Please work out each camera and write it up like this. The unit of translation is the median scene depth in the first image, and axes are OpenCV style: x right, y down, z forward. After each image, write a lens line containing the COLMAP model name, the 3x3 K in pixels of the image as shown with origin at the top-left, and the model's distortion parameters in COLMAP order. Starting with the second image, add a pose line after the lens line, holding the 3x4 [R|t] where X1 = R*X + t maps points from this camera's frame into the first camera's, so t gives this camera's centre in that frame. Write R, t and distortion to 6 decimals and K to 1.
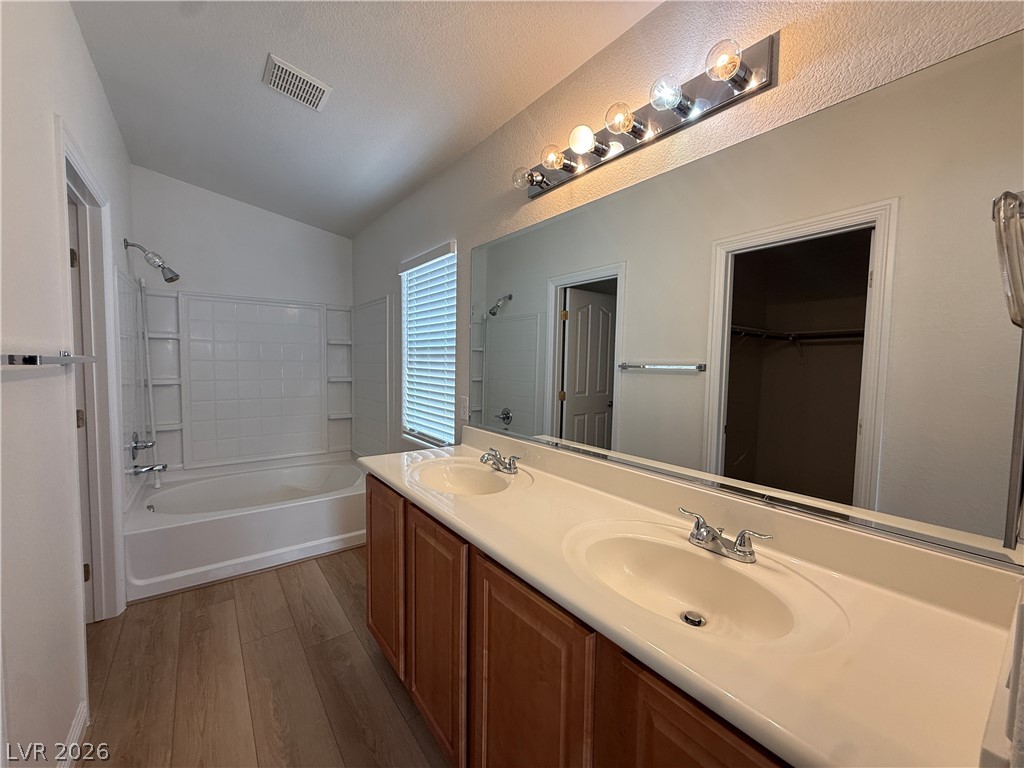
lens RADIAL K [[407.7, 0, 510.1], [0, 407.7, 385.2], [0, 0, 1]] dist [0.000339, -0.000084]
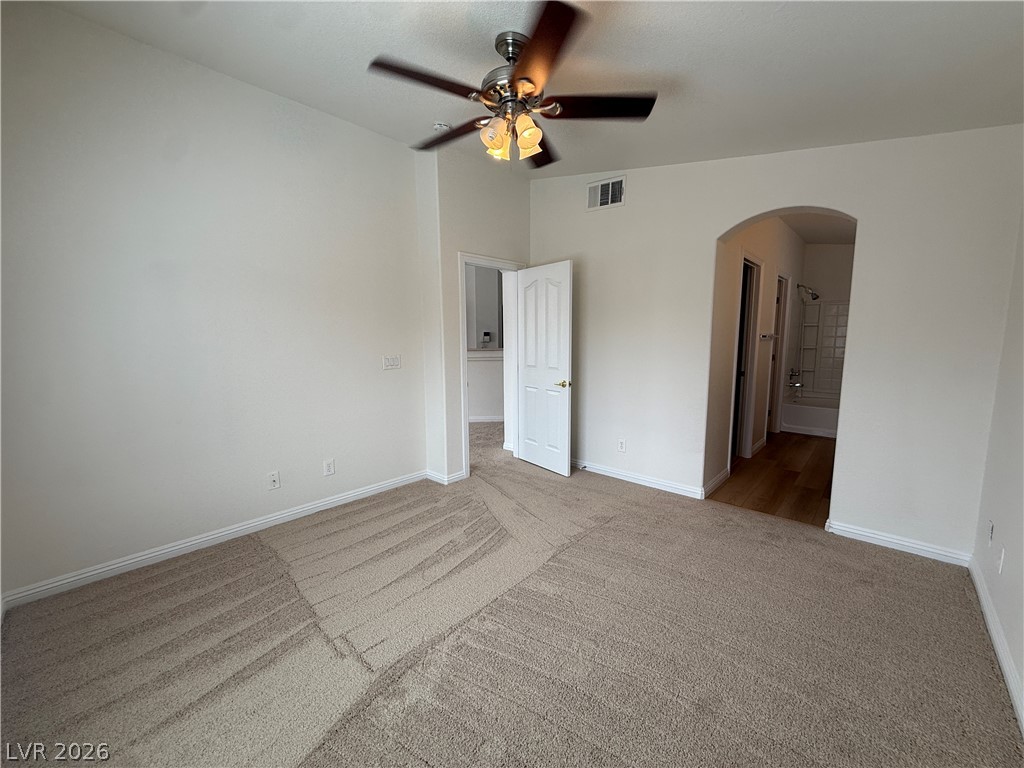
lens RADIAL K [[407.7, 0, 510.1], [0, 407.7, 385.2], [0, 0, 1]] dist [0.000339, -0.000084]
pose [[0.174121, 0.105429, -0.979064, 1.002938], [-0.046679, 0.994018, 0.098738, 0.057112], [0.983617, 0.028510, 0.178000, -0.914869]]
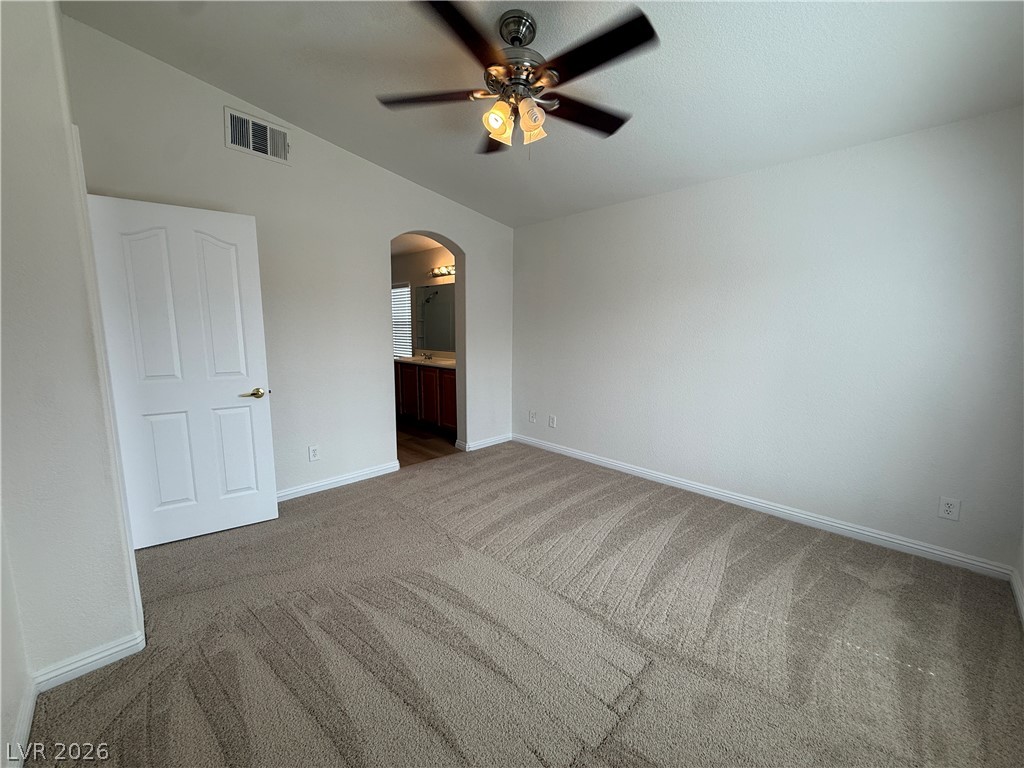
lens RADIAL K [[407.7, 0, 510.1], [0, 407.7, 385.2], [0, 0, 1]] dist [0.000339, -0.000084]
pose [[0.991832, -0.027008, 0.124661, 0.144654], [0.016154, 0.996053, 0.087277, 0.087642], [-0.126526, -0.084550, 0.988353, -1.532355]]
